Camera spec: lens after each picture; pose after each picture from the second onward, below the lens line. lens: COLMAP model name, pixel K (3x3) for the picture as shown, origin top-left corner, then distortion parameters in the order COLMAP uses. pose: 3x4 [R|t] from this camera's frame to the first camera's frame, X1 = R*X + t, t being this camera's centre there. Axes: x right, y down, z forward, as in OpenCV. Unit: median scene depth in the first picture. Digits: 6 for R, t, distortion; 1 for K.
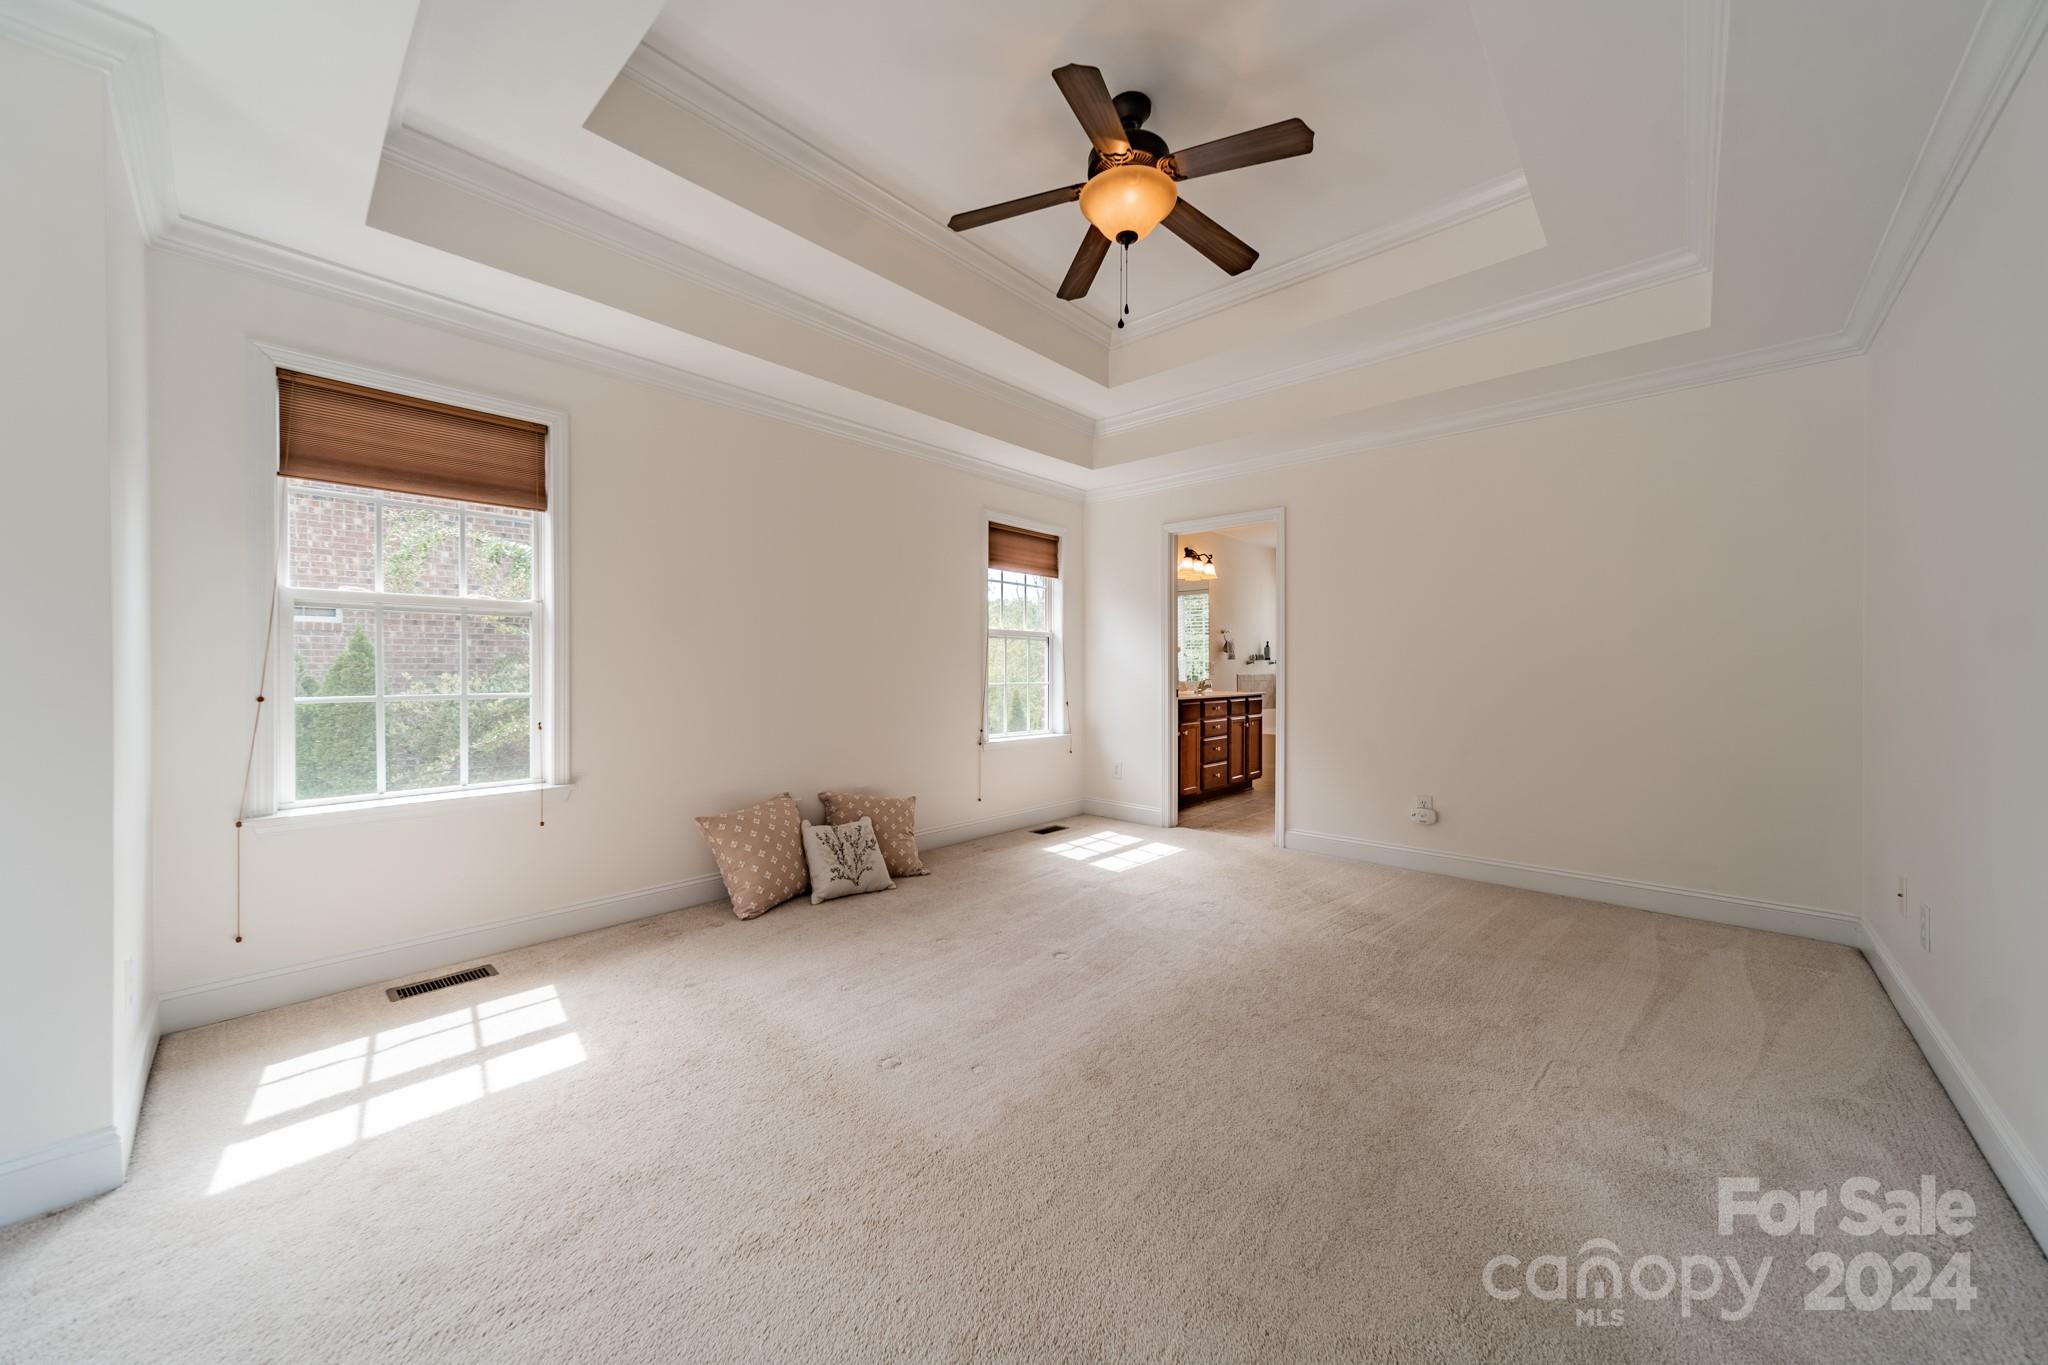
lens RADIAL K [[762.7, 0, 1009.8], [0, 762.7, 666.5], [0, 0, 1]] dist [0.019024, 0.000101]
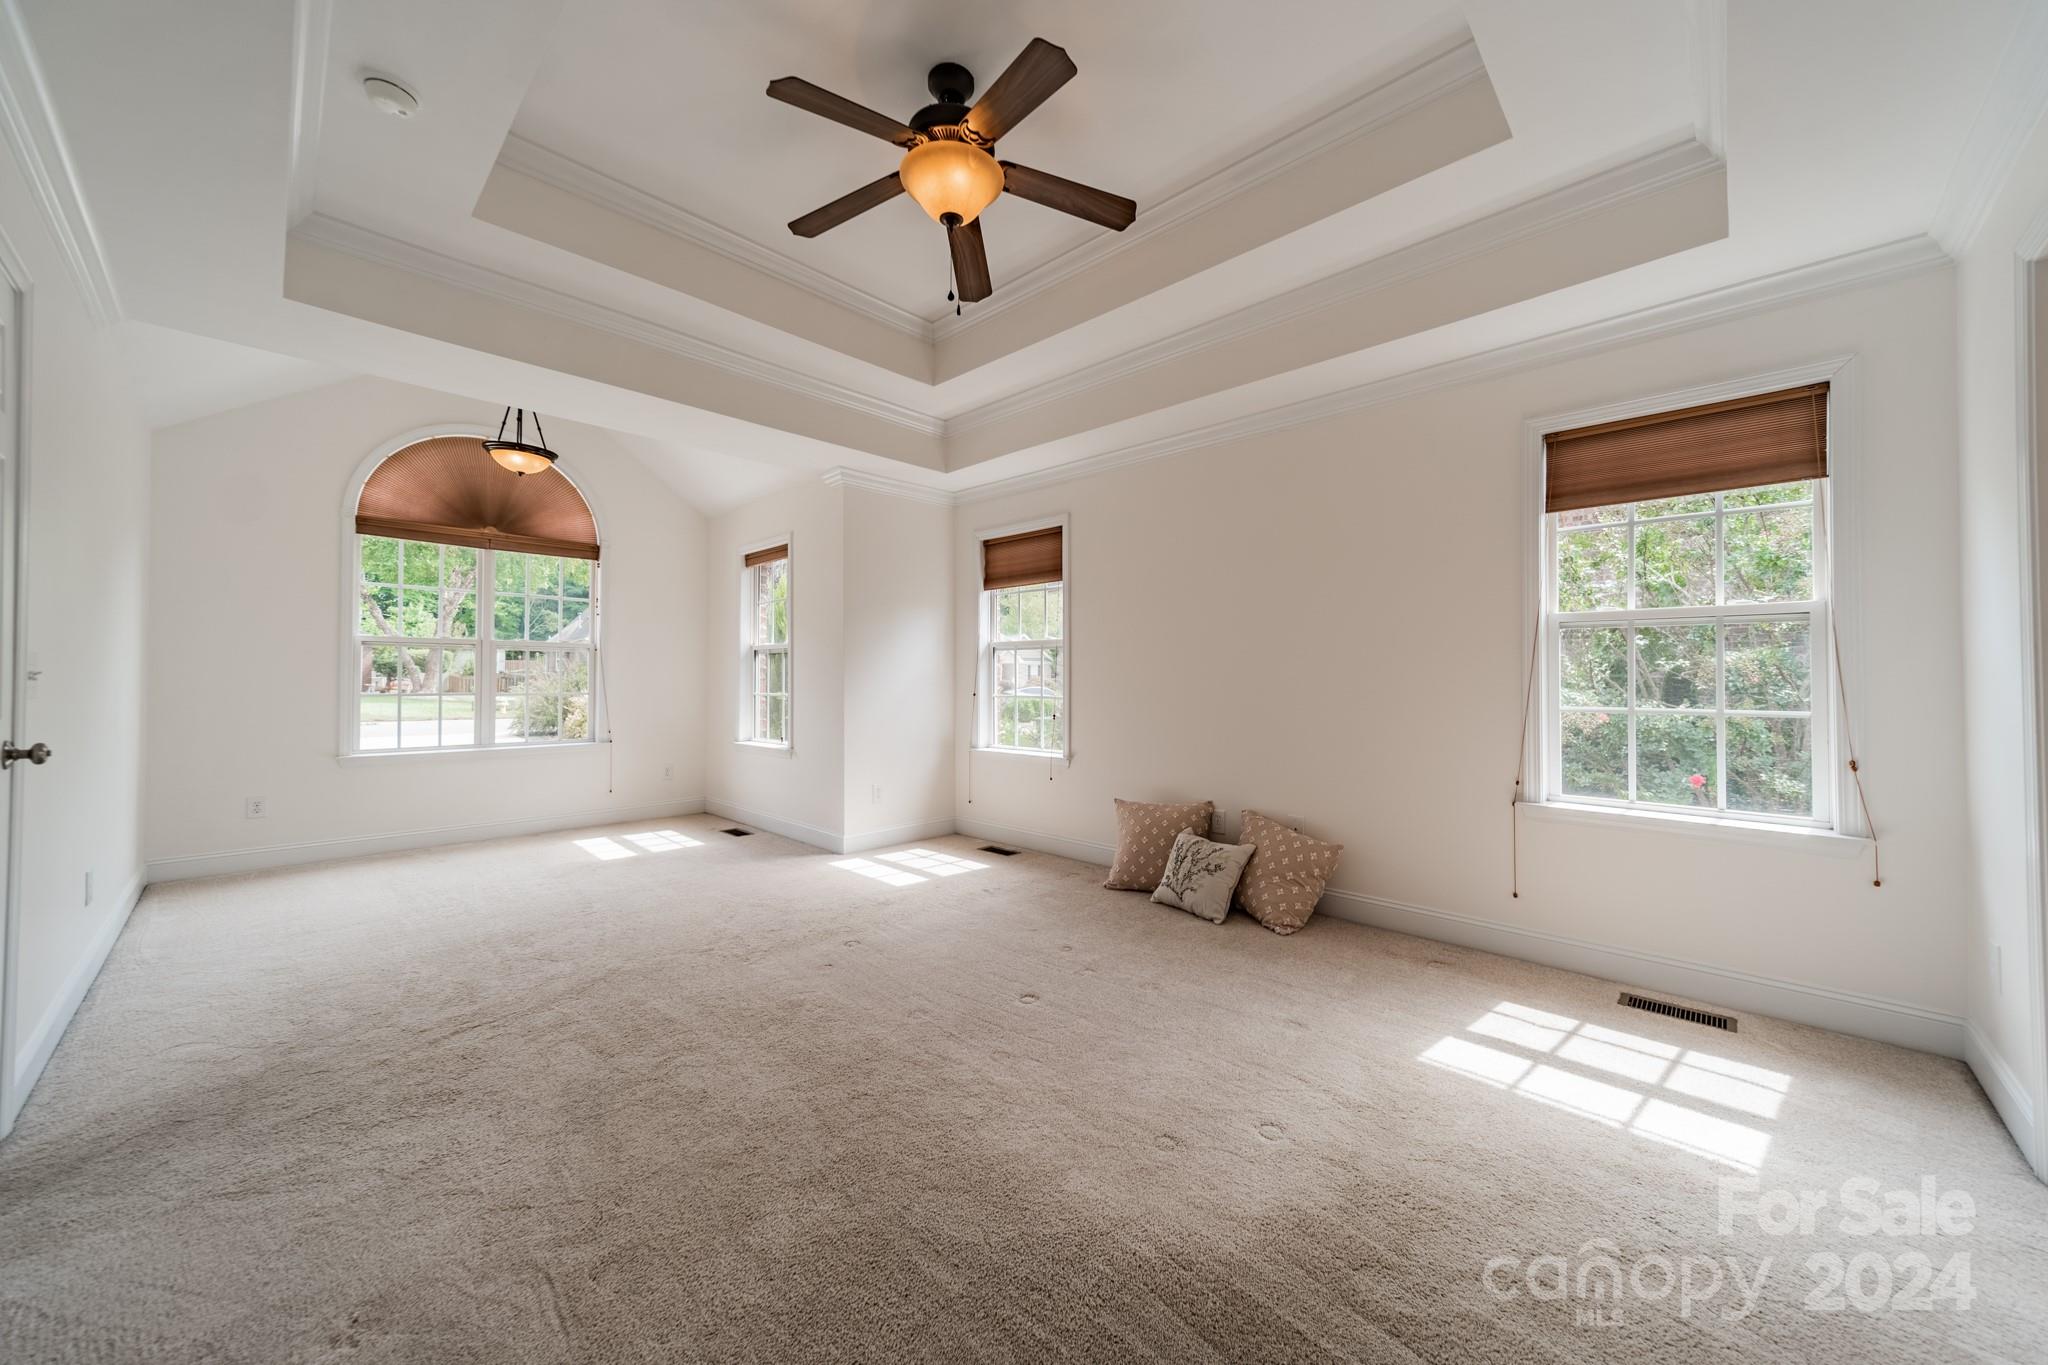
lens RADIAL K [[736.4, 0, 1030.1], [0, 736.4, 661.9], [0, 0, 1]] dist [0.001738, 0.000165]
pose [[-0.025478, -0.017734, -0.999518, 0.234672], [-0.007469, 0.999818, -0.017549, -0.002210], [0.999647, 0.007018, -0.025606, 0.250973]]
